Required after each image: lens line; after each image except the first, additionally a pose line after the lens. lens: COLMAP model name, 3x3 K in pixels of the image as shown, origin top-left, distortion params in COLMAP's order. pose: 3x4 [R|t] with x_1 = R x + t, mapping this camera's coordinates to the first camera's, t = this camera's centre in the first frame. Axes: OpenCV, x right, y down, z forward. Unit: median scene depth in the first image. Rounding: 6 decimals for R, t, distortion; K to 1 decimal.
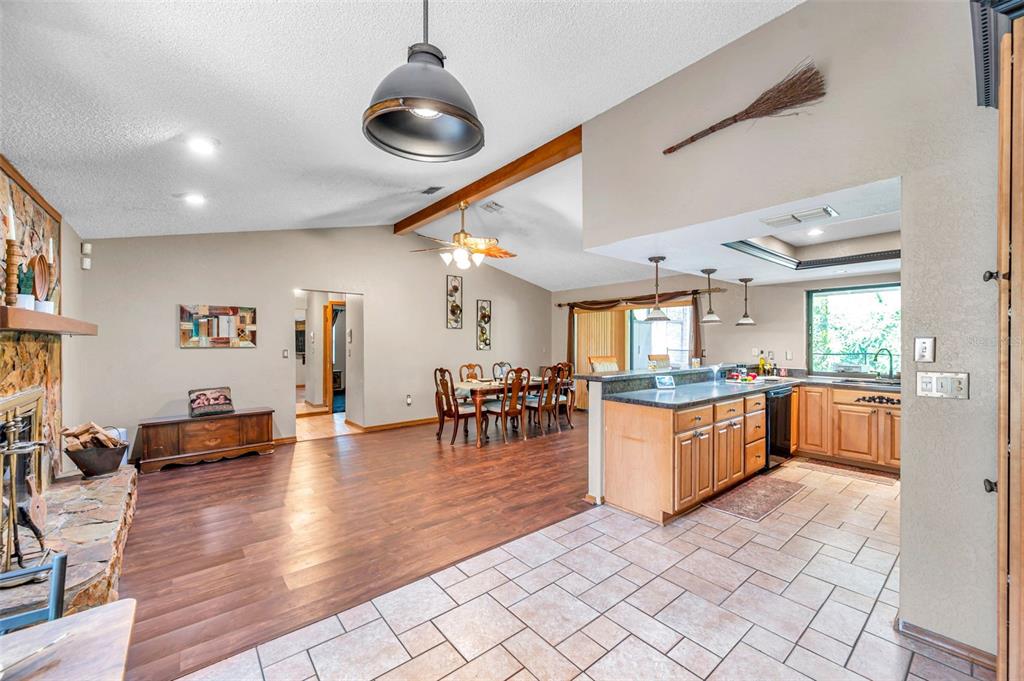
lens RADIAL K [[404.6, 0, 515.3], [0, 404.6, 344.5], [0, 0, 1]] dist [-0.000156, -0.000270]
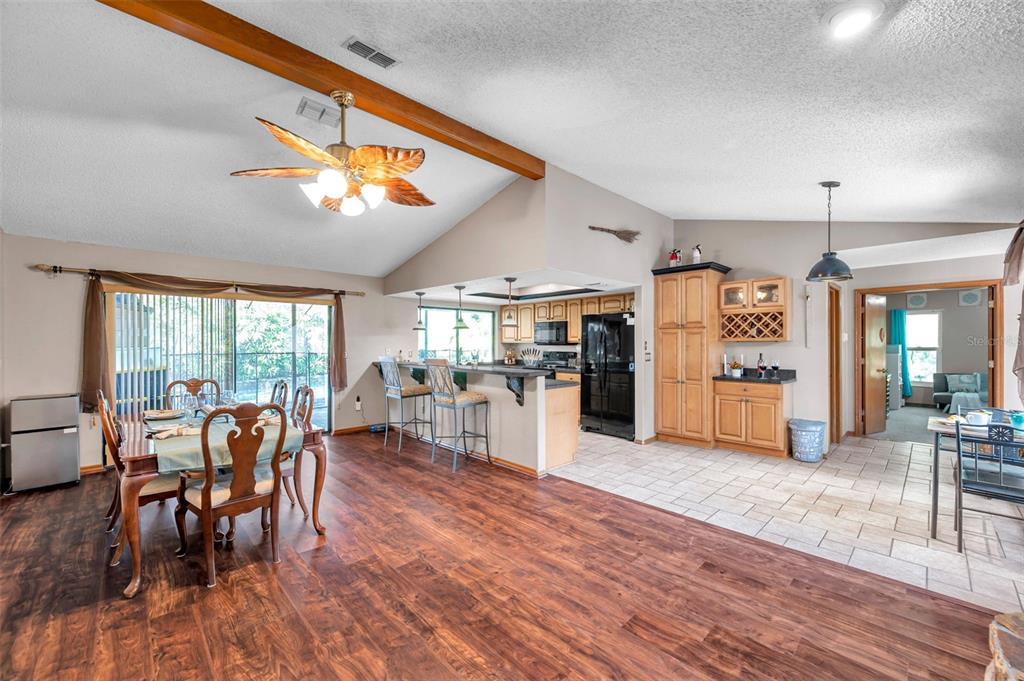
lens RADIAL K [[404.6, 0, 515.3], [0, 404.6, 344.5], [0, 0, 1]] dist [-0.000156, -0.000270]
pose [[-0.075499, -0.005406, 0.997131, -0.680211], [0.007445, 0.999954, 0.005985, -0.007845], [-0.997118, 0.007875, -0.075456, 0.785644]]
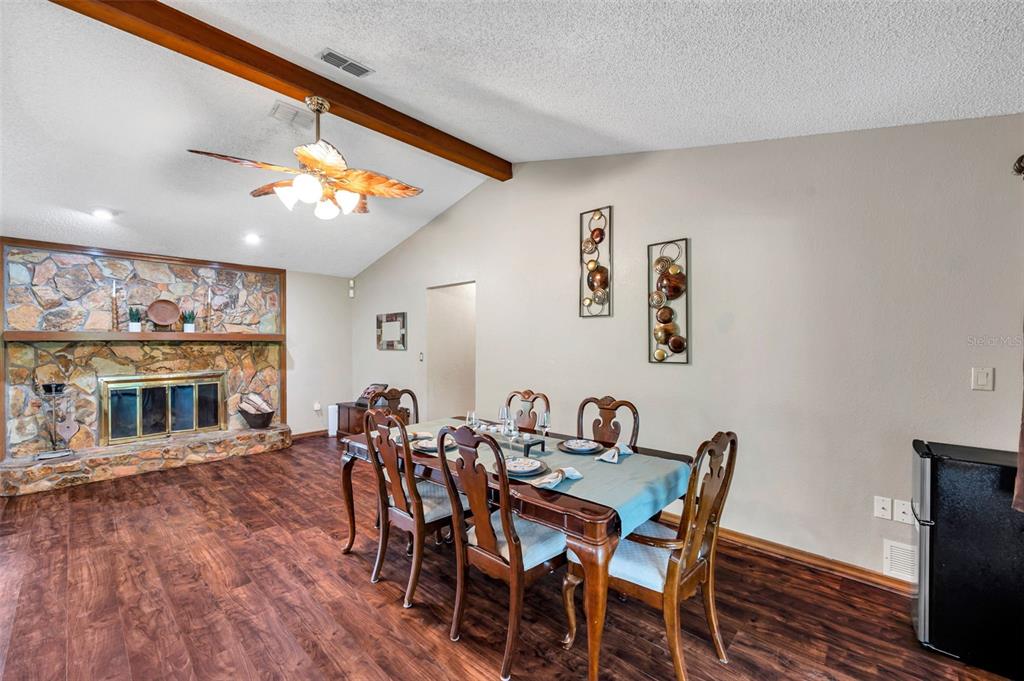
lens RADIAL K [[416.7, 0, 512.0], [0, 416.7, 340.5], [0, 0, 1]] dist [0.005997, 0.000075]
pose [[0.118735, -0.007623, -0.992897, 0.470111], [-0.001579, 0.999968, -0.007866, -0.009298], [0.992925, 0.002502, 0.118719, 1.165901]]
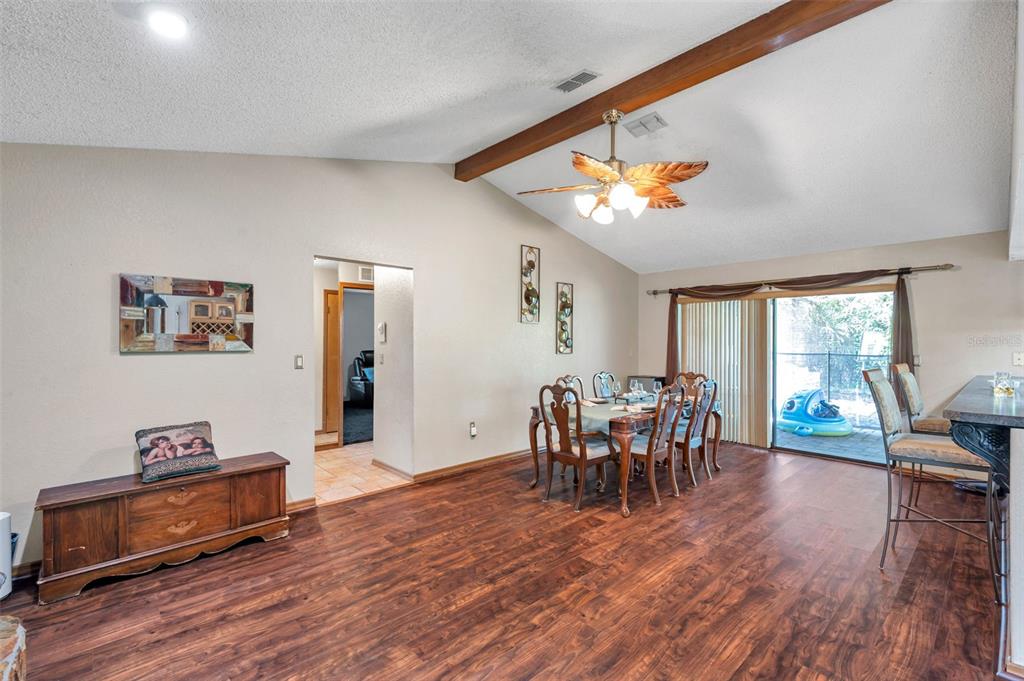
lens RADIAL K [[447.2, 0, 515.0], [0, 447.2, 342.3], [0, 0, 1]] dist [0.000161, 0.000488]
pose [[0.998631, 0.003108, 0.052211, -0.299405], [-0.002935, 0.999990, -0.003388, -0.005680], [-0.052221, 0.003230, 0.998630, 0.336900]]
